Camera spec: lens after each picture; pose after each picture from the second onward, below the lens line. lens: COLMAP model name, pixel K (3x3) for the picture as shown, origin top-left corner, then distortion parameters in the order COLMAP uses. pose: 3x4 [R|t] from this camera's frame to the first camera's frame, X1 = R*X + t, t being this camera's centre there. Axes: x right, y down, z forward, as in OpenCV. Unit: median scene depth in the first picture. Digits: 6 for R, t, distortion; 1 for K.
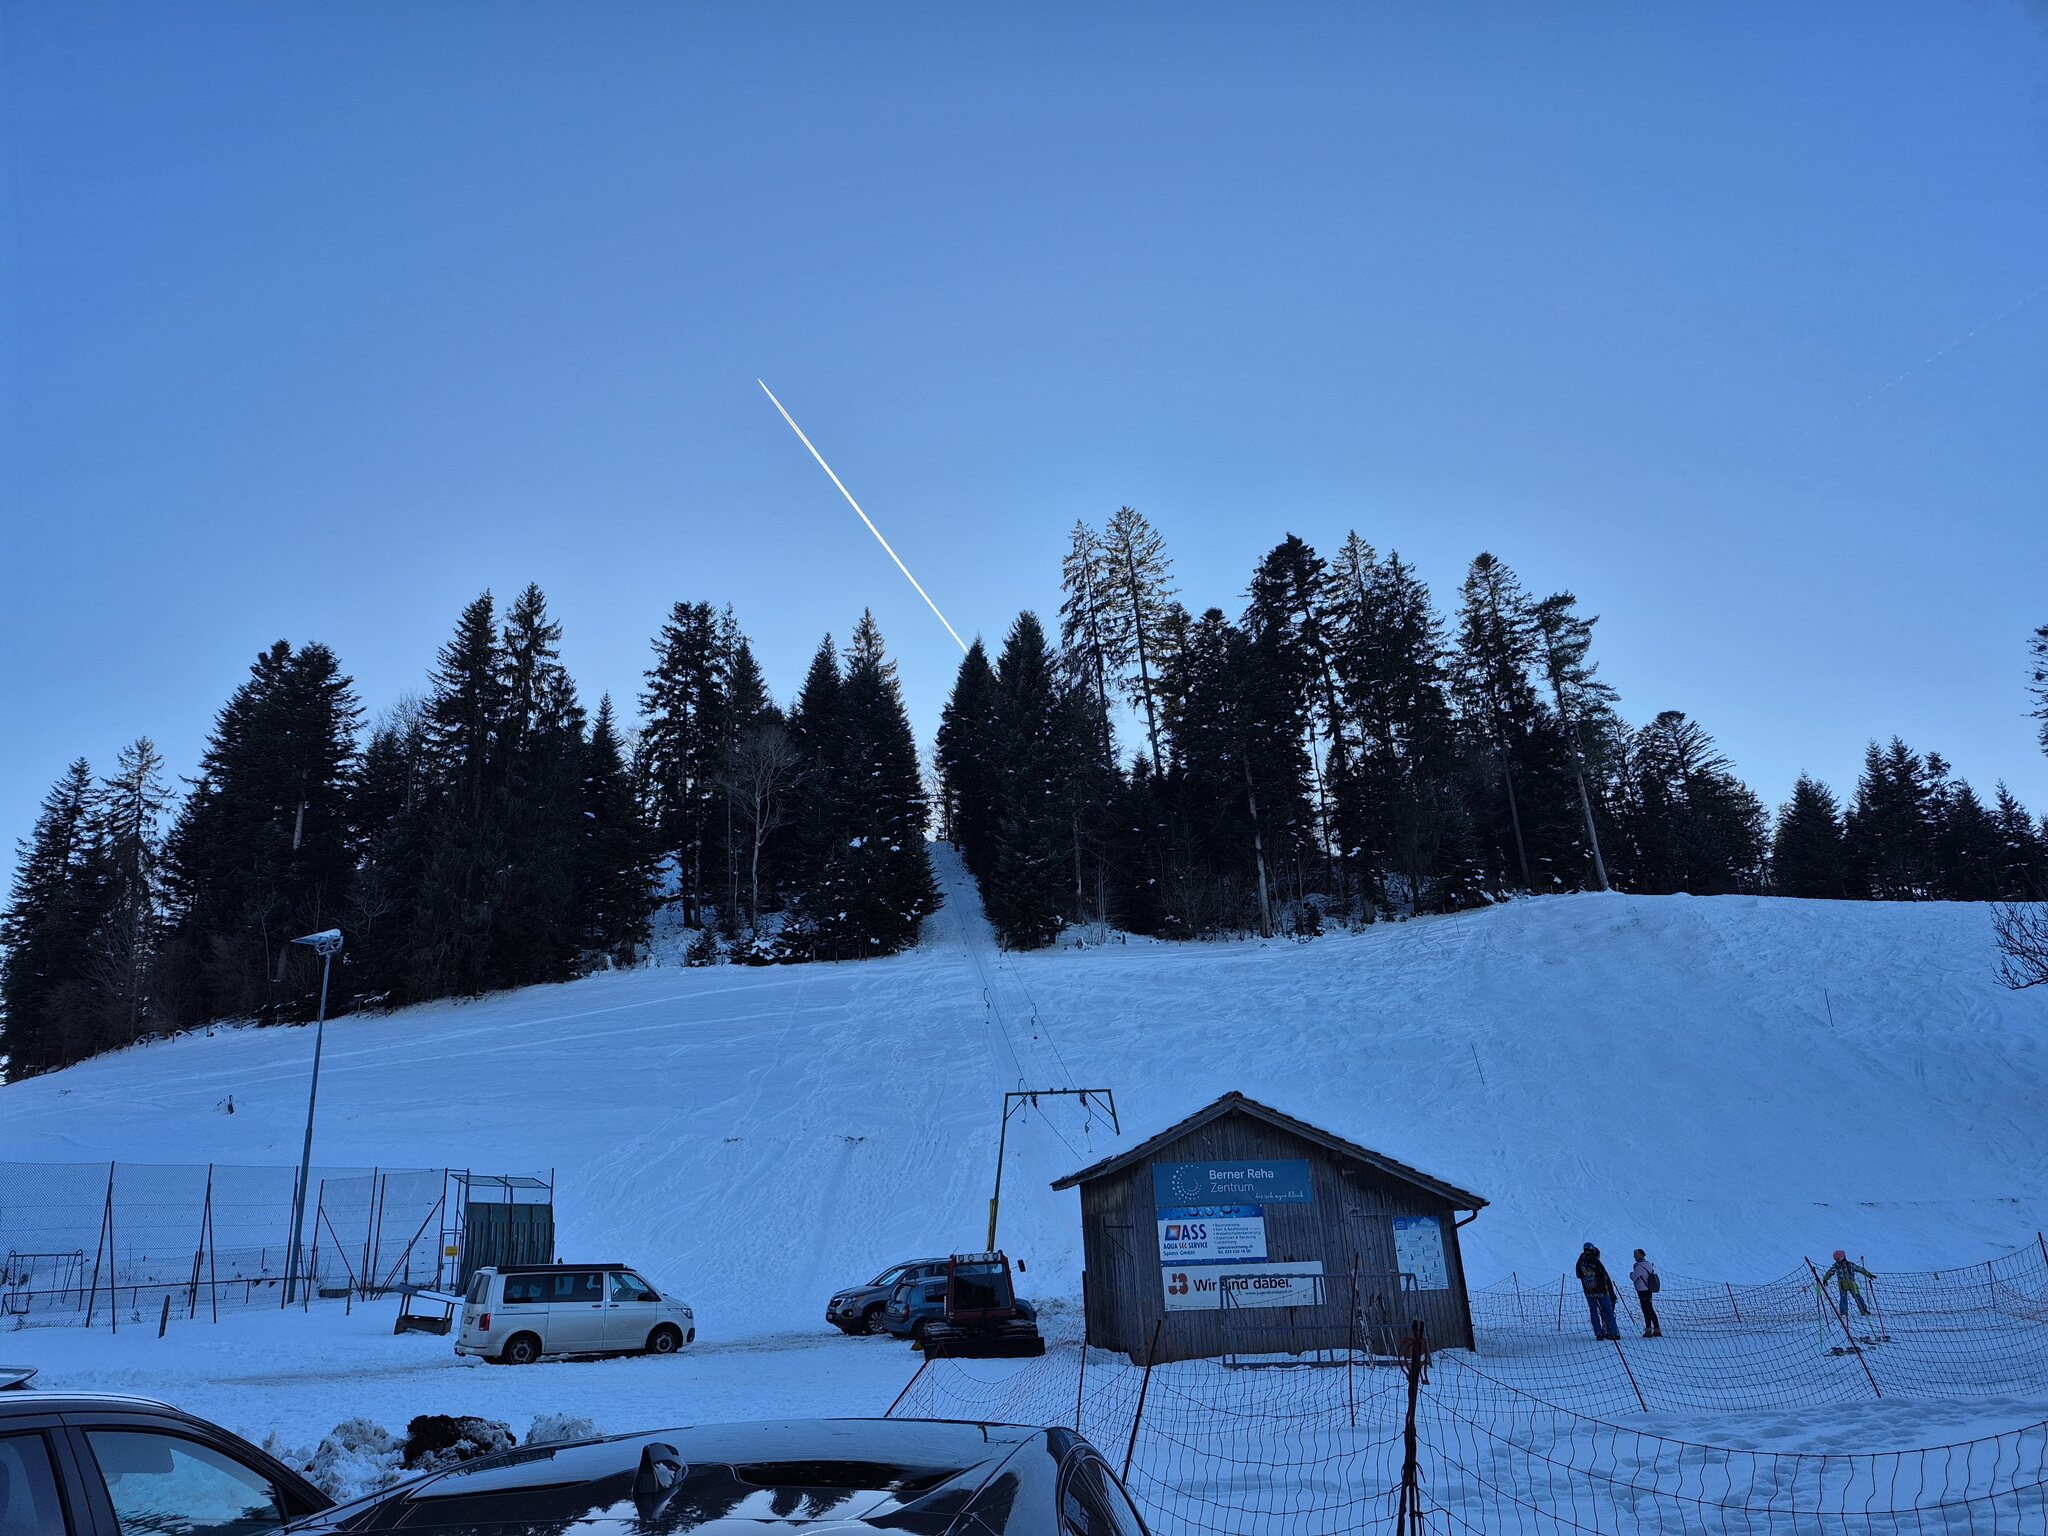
lens RADIAL K [[1242.8, 0, 989.5], [0, 1242.8, 824.7], [0, 0, 1]] dist [0.039204, -0.004970]
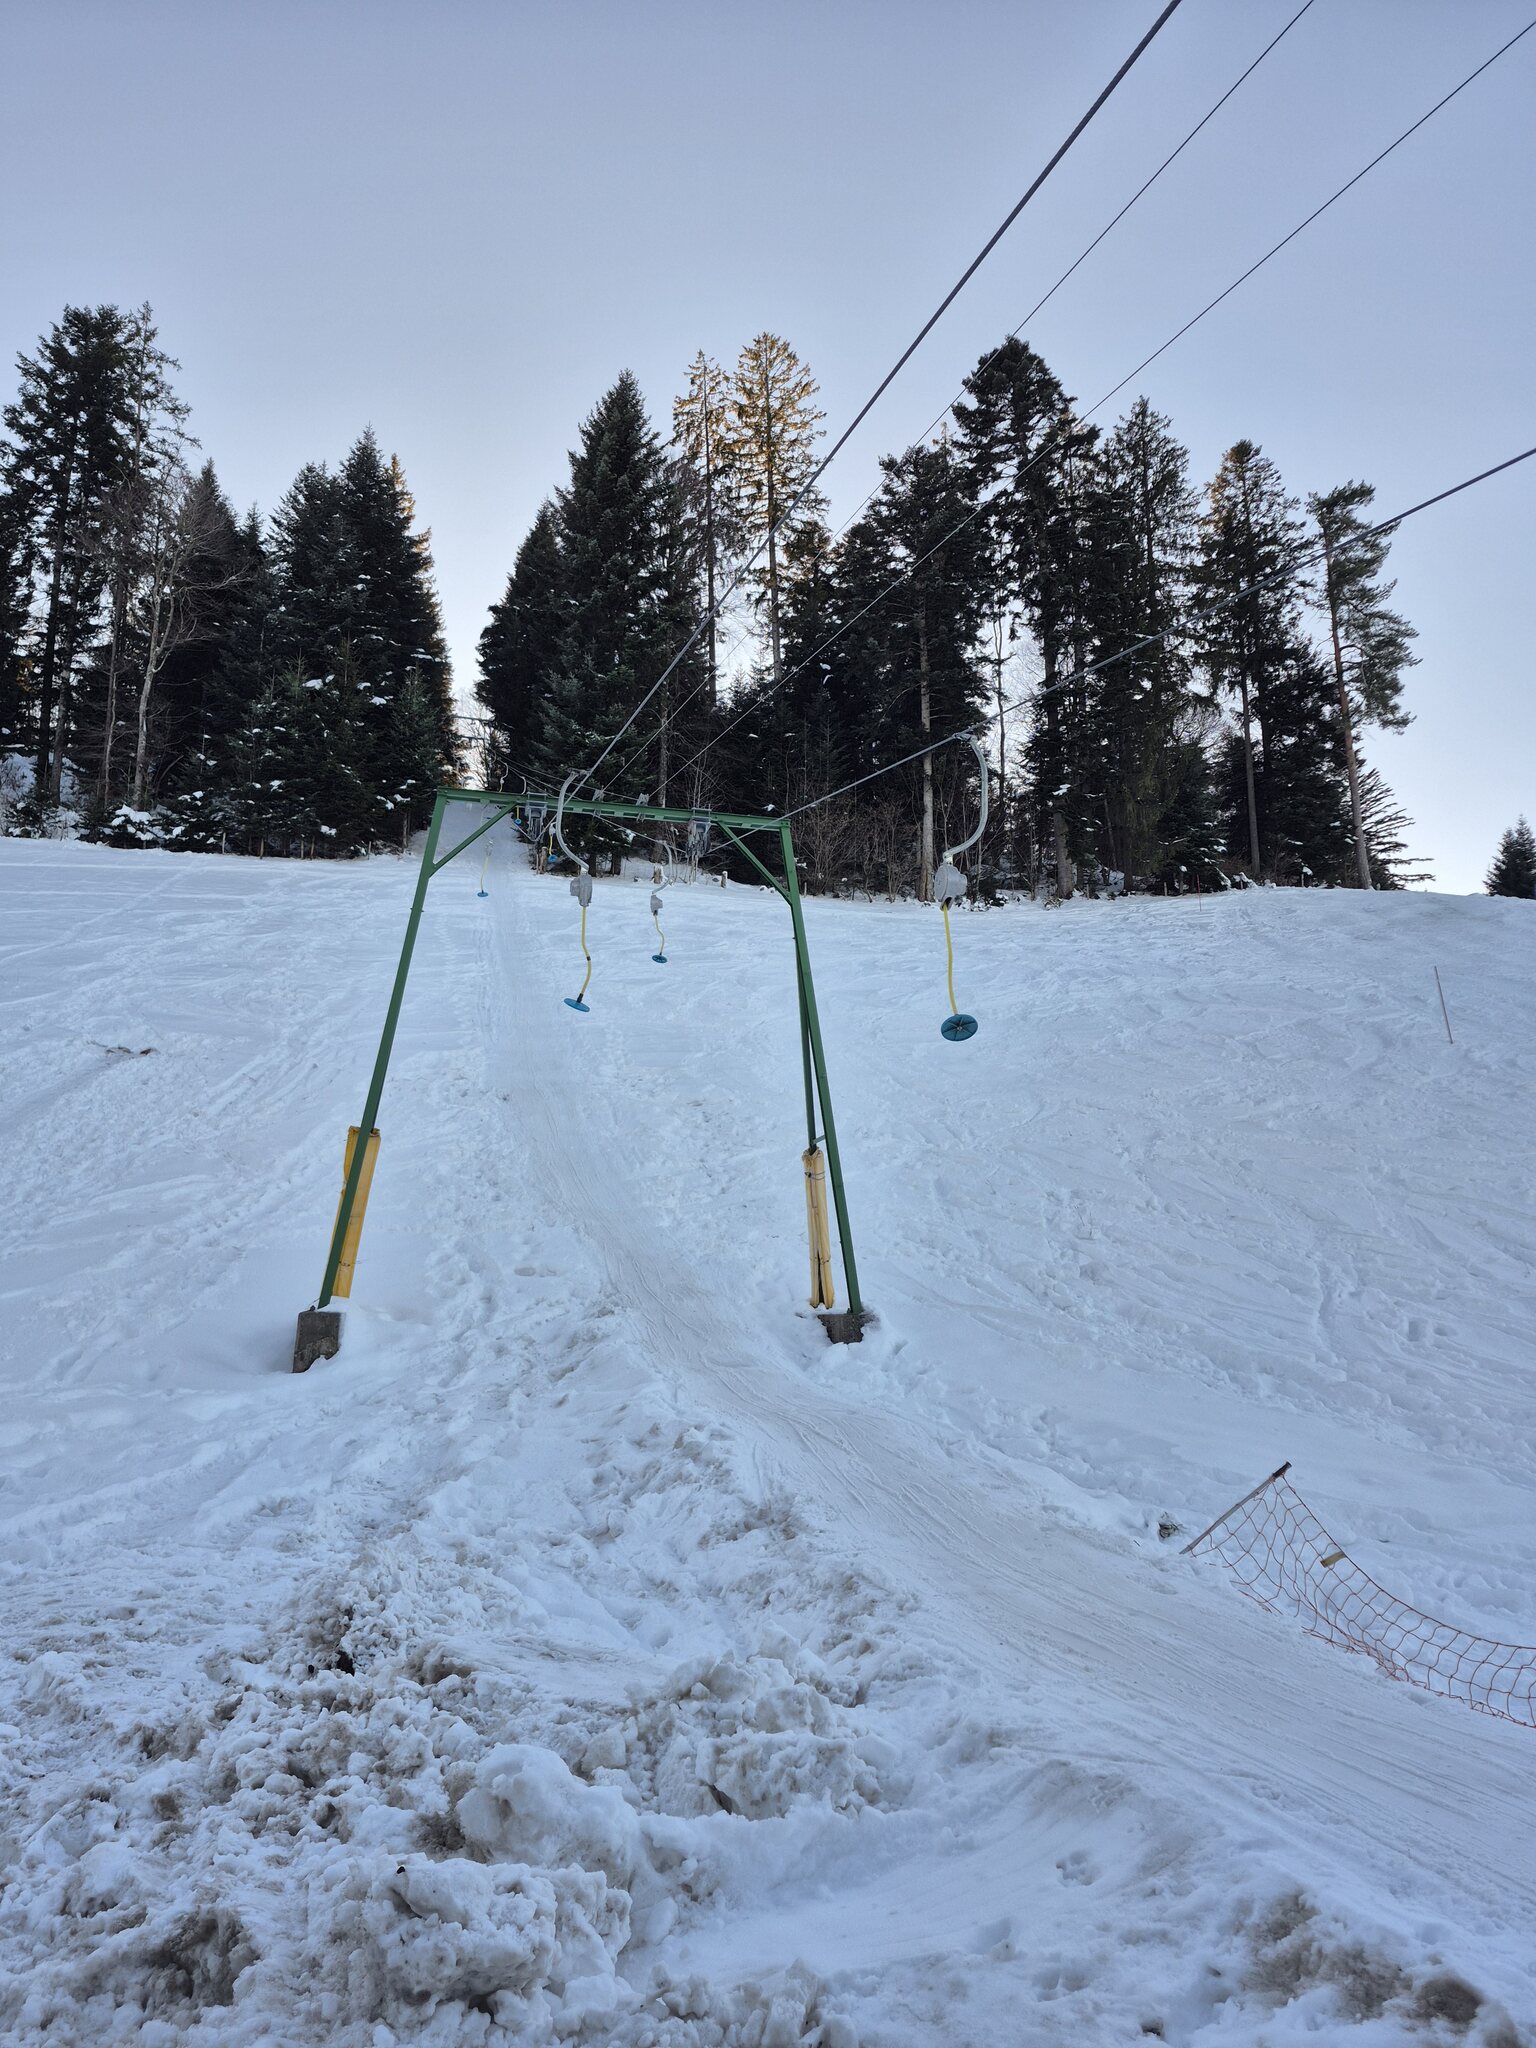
lens RADIAL K [[1242.8, 0, 757.0], [0, 1242.8, 1074.3], [0, 0, 1]] dist [0.039204, -0.004970]
pose [[0.981859, 0.082138, 0.170896, 0.018464], [-0.103230, 0.987581, 0.118434, 0.104308], [-0.159046, -0.133927, 0.978145, 0.300395]]
